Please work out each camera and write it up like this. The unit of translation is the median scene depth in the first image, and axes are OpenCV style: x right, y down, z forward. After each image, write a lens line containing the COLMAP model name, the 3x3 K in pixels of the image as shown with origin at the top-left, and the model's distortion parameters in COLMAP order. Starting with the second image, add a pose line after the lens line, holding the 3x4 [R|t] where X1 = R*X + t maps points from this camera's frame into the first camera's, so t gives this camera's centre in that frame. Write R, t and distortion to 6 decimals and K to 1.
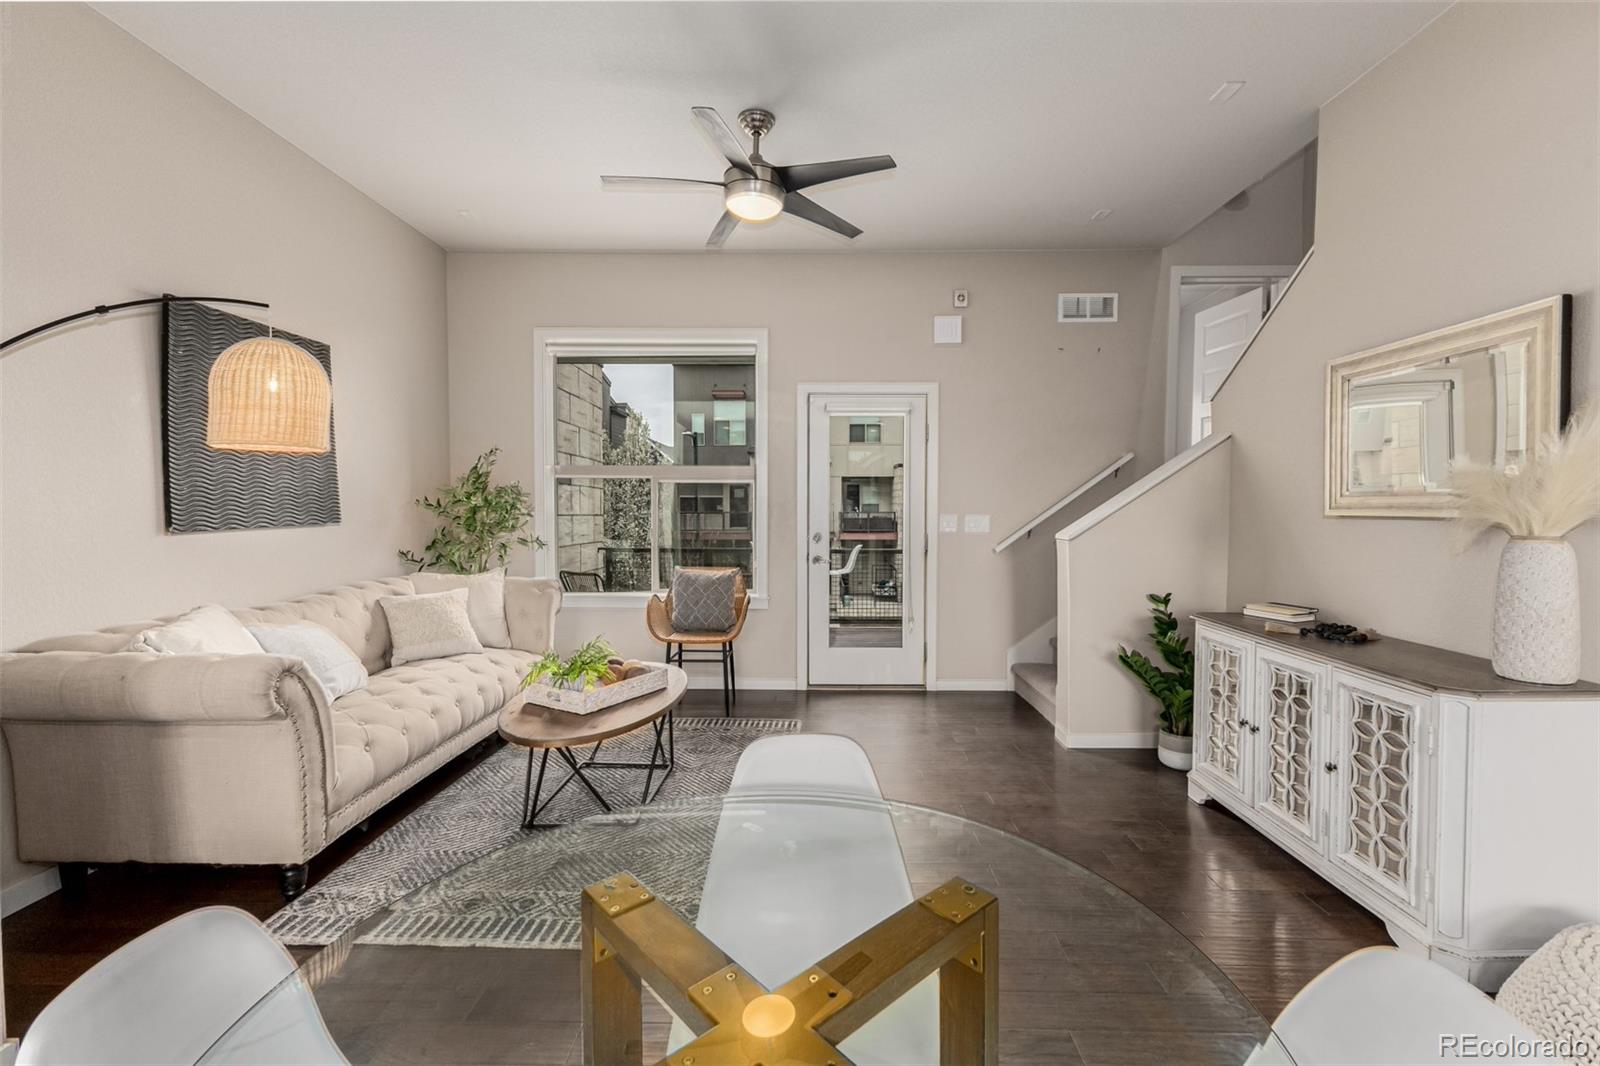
lens RADIAL K [[686.0, 0, 804.9], [0, 686.0, 530.9], [0, 0, 1]] dist [0.010588, -0.003484]
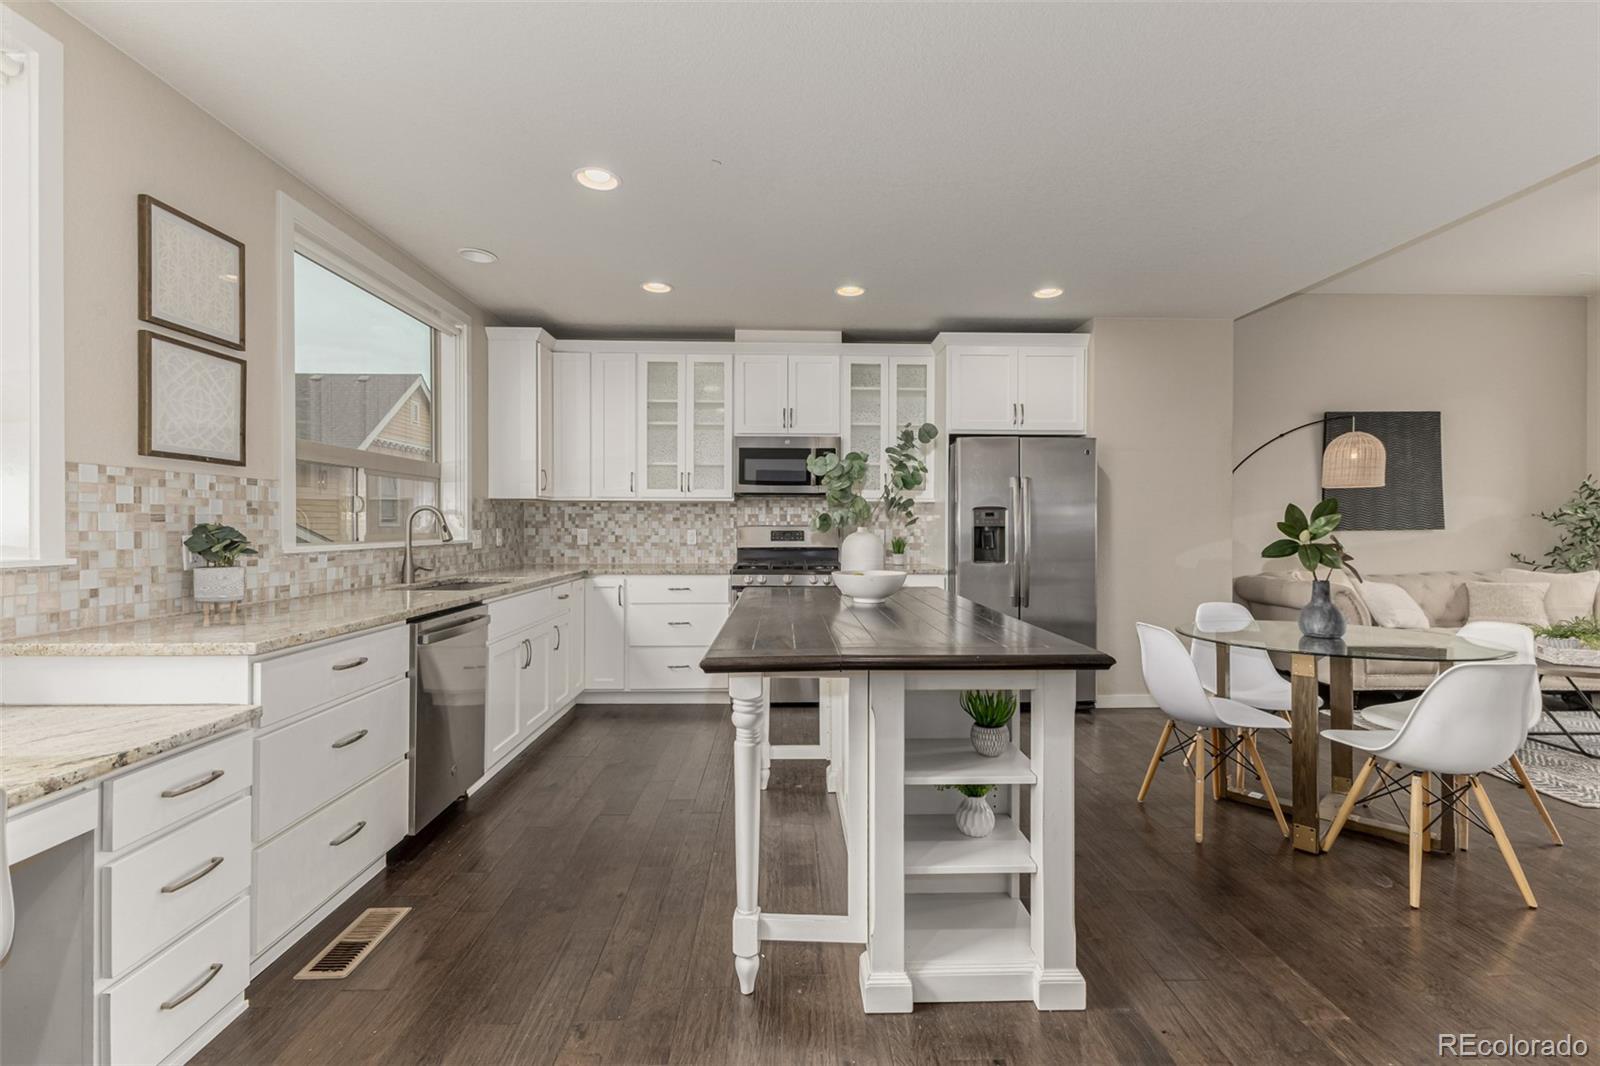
lens RADIAL K [[686.0, 0, 795.7], [0, 686.0, 526.0], [0, 0, 1]] dist [0.010588, -0.003484]
pose [[0.038982, -0.002470, -0.999237, 0.755368], [-0.042203, 0.999101, -0.004116, 0.047109], [0.998348, 0.042331, 0.038843, -0.440309]]
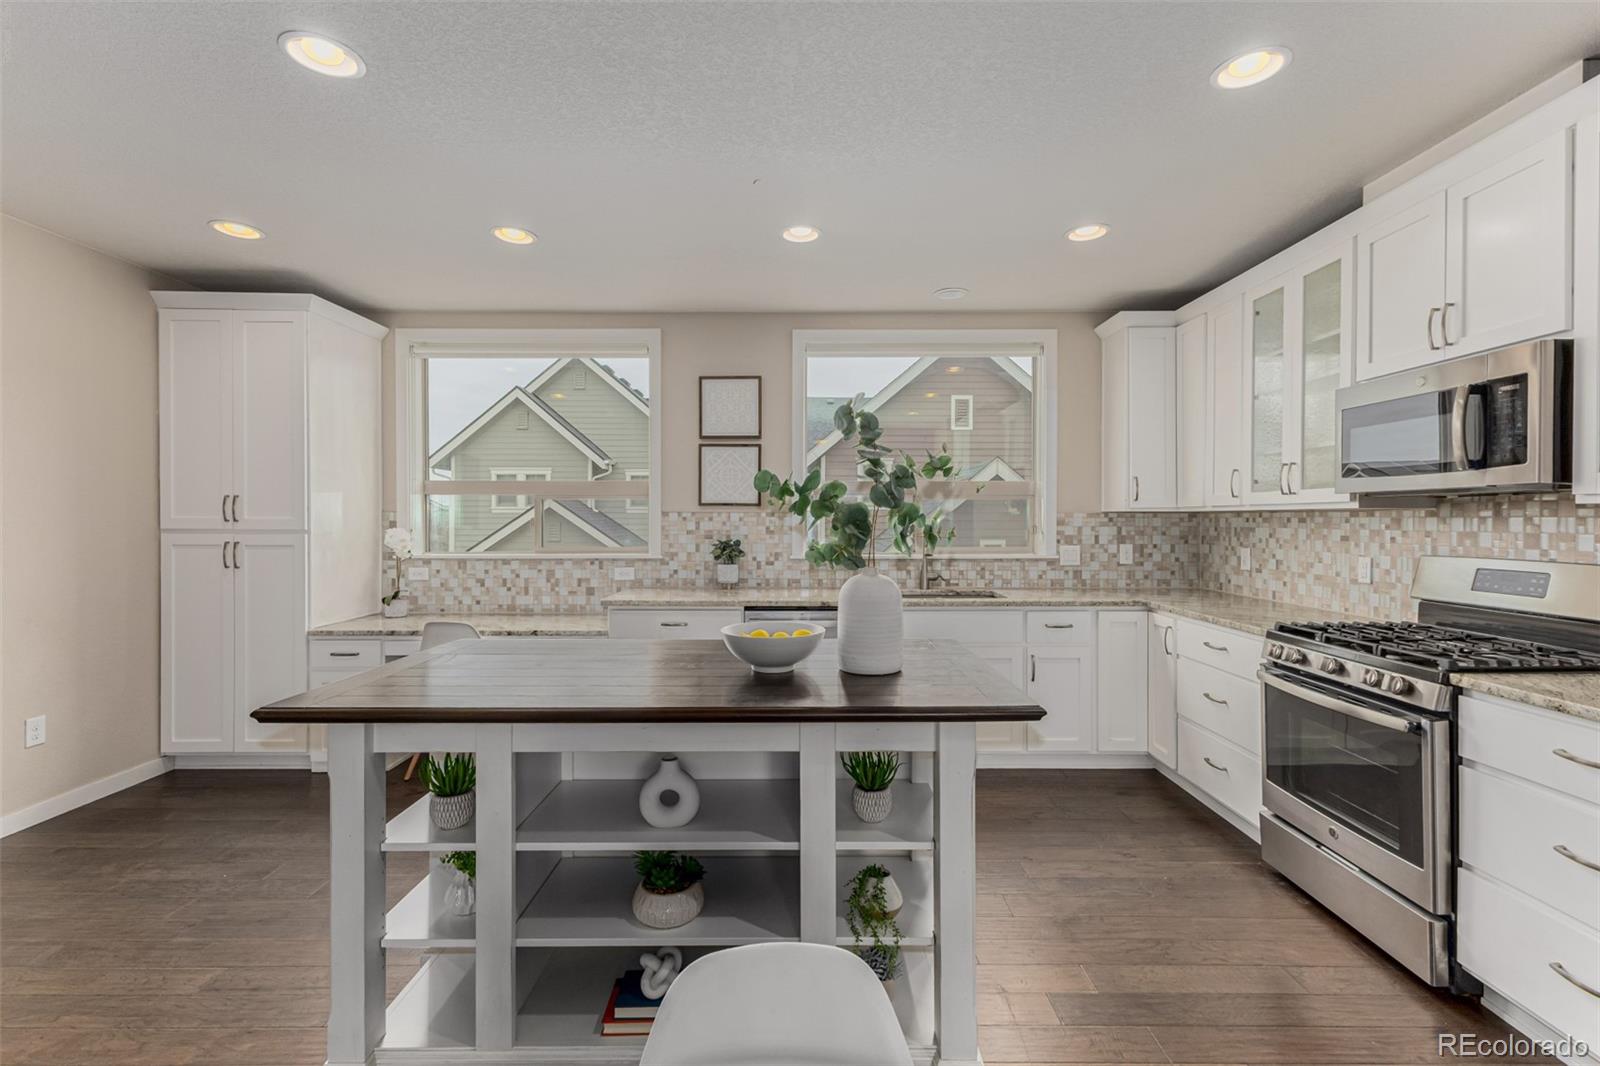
lens RADIAL K [[686.0, 0, 803.9], [0, 686.0, 529.6], [0, 0, 1]] dist [0.010588, -0.003484]
pose [[-0.999660, -0.003944, -0.025777, -0.013132], [-0.005369, 0.998446, 0.055467, -0.018703], [0.025518, 0.055586, -0.998128, 0.219284]]
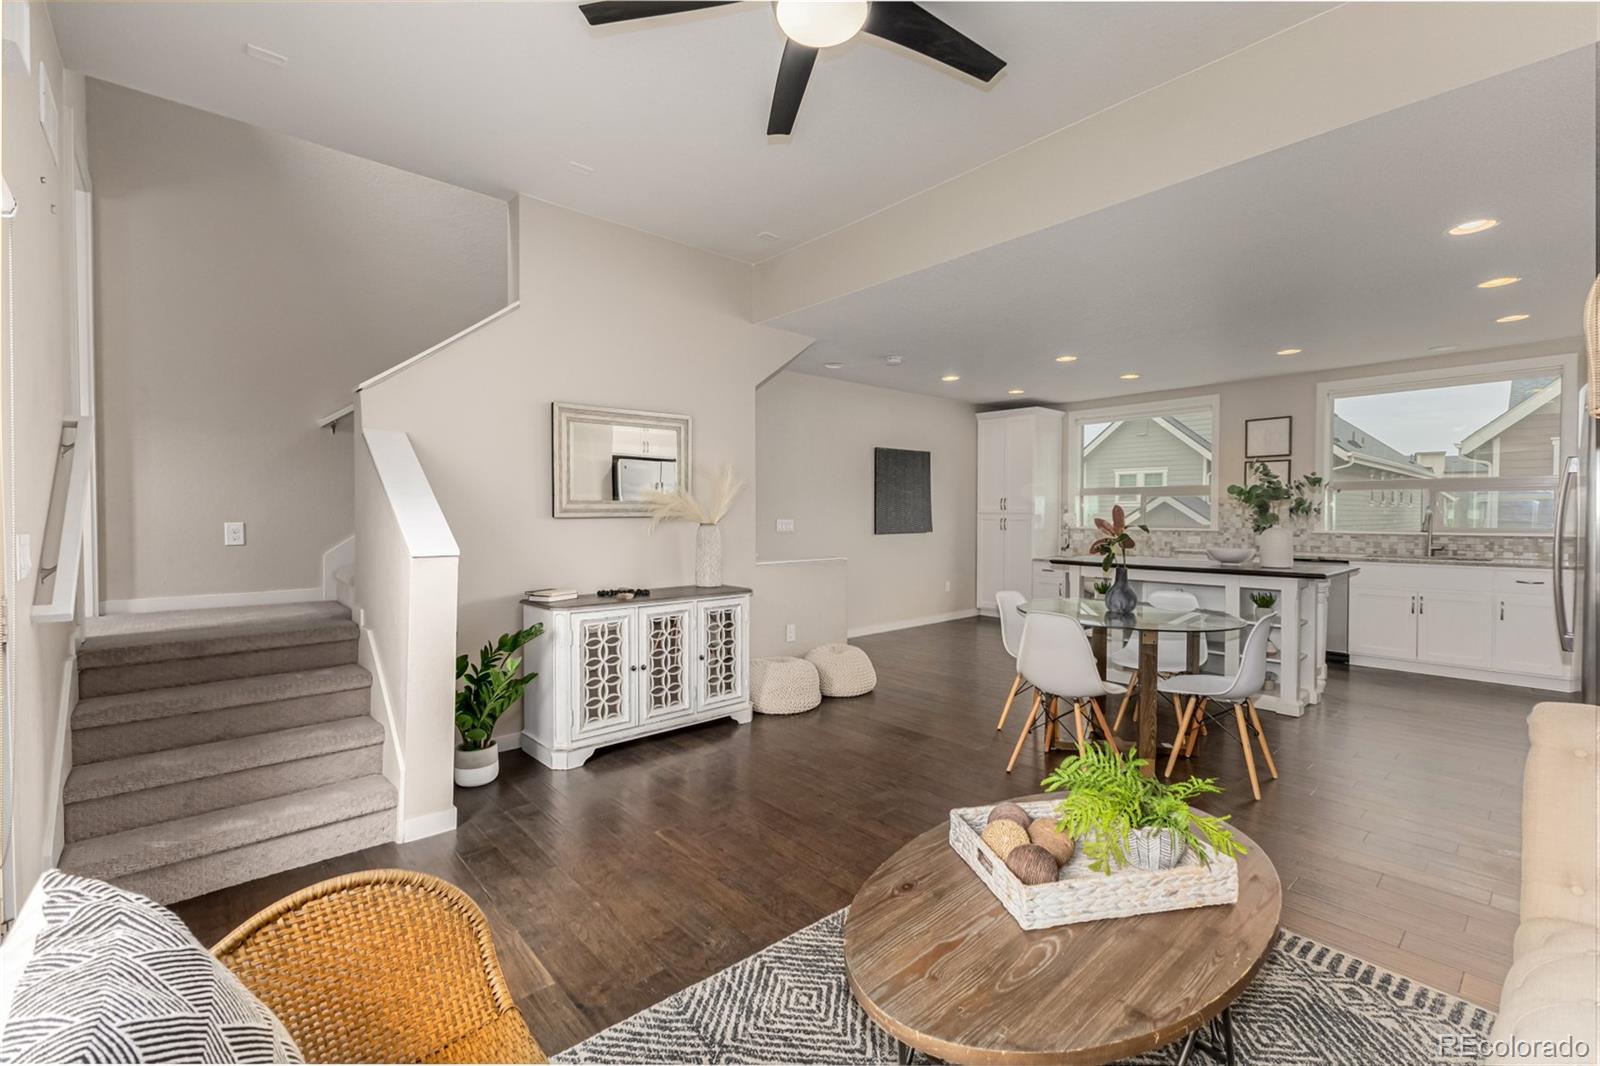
lens RADIAL K [[686.0, 0, 807.6], [0, 686.0, 529.5], [0, 0, 1]] dist [0.010588, -0.003484]
pose [[-0.679978, -0.021060, 0.732930, -0.447377], [0.027795, 0.998129, 0.054467, -0.047078], [-0.732706, 0.057409, -0.678120, 1.242204]]
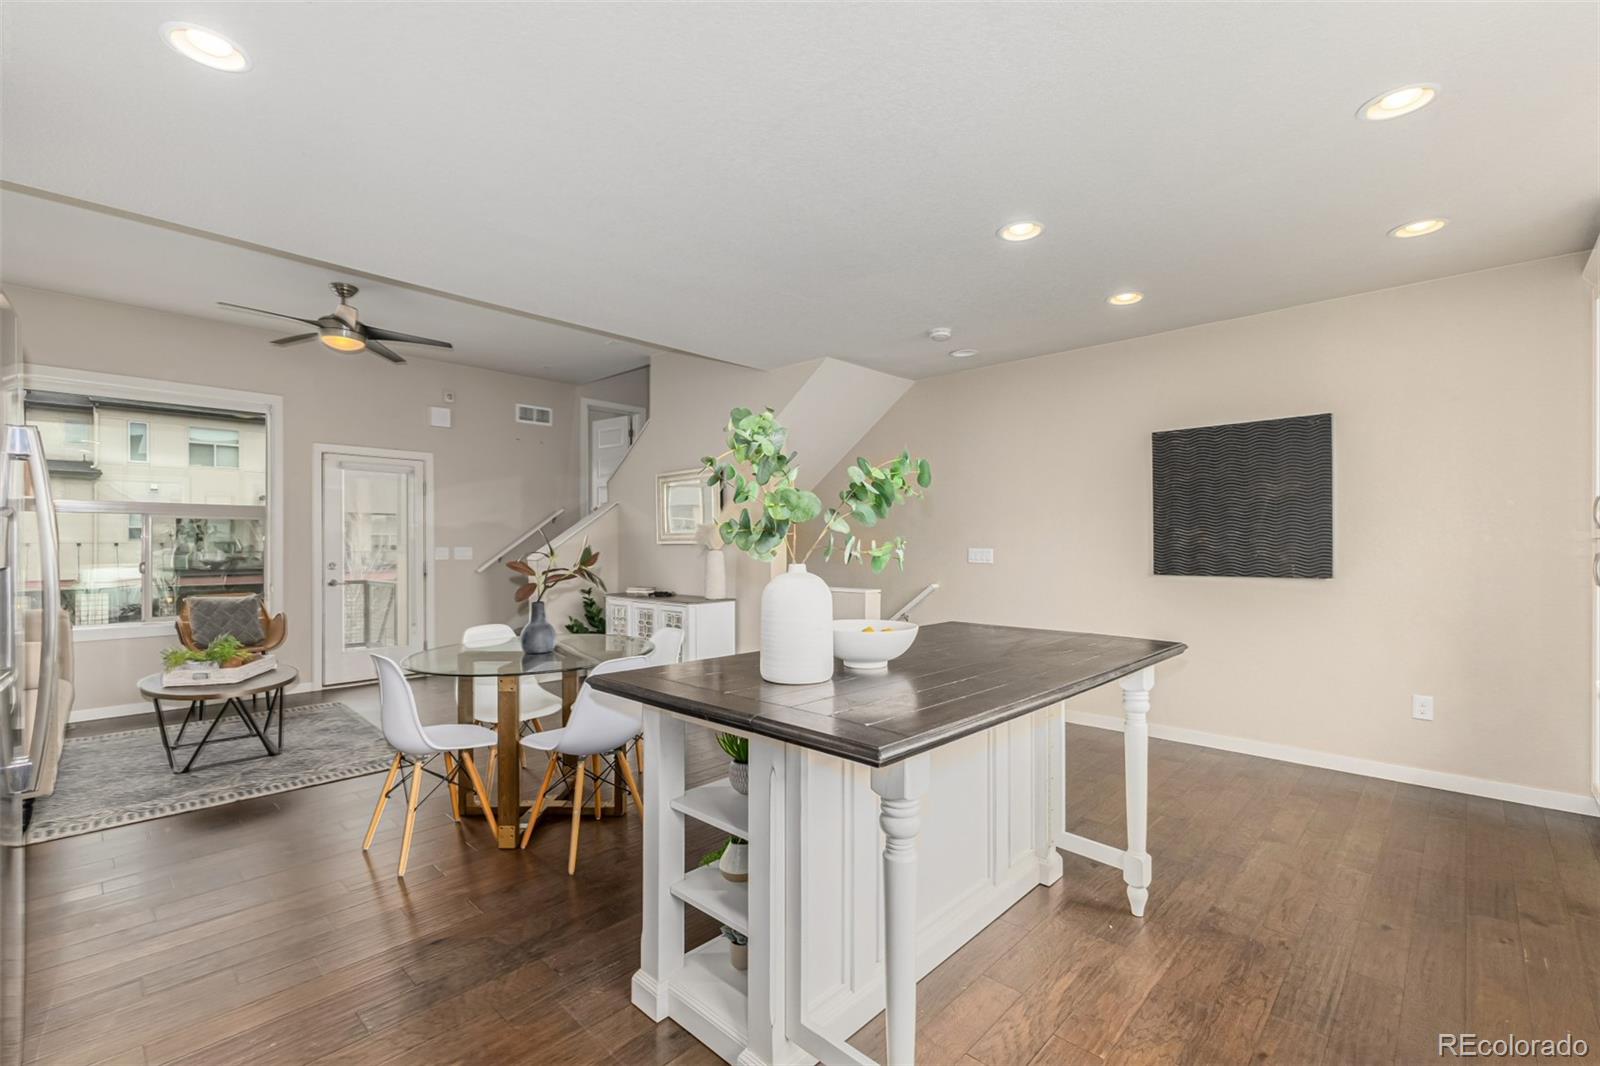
lens RADIAL K [[686.0, 0, 803.2], [0, 686.0, 541.7], [0, 0, 1]] dist [0.010588, -0.003484]
pose [[0.672177, -0.002322, 0.740387, -0.446226], [0.033146, 0.999087, -0.026959, 0.036410], [-0.739648, 0.042662, 0.671640, -0.655820]]
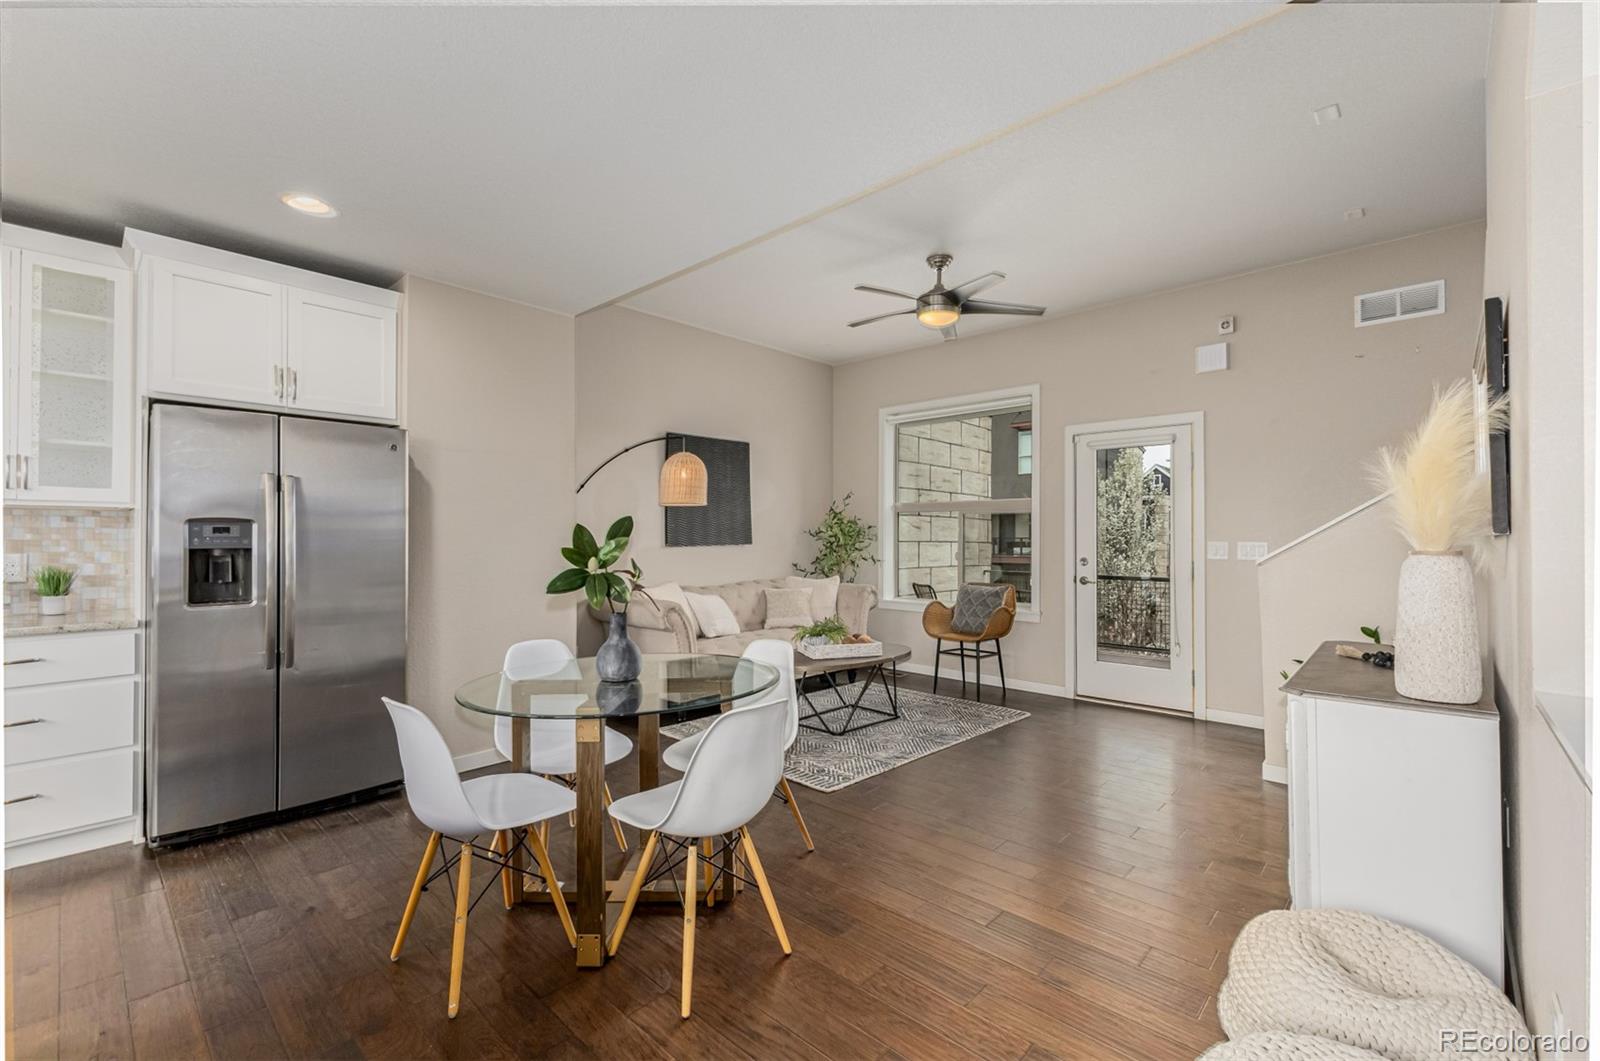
lens RADIAL K [[686.0, 0, 795.4], [0, 686.0, 523.6], [0, 0, 1]] dist [0.010588, -0.003484]
pose [[0.738904, -0.015085, -0.673642, 0.564255], [-0.025981, 0.998368, -0.050854, 0.022528], [0.673310, 0.055078, 0.737306, -0.187126]]
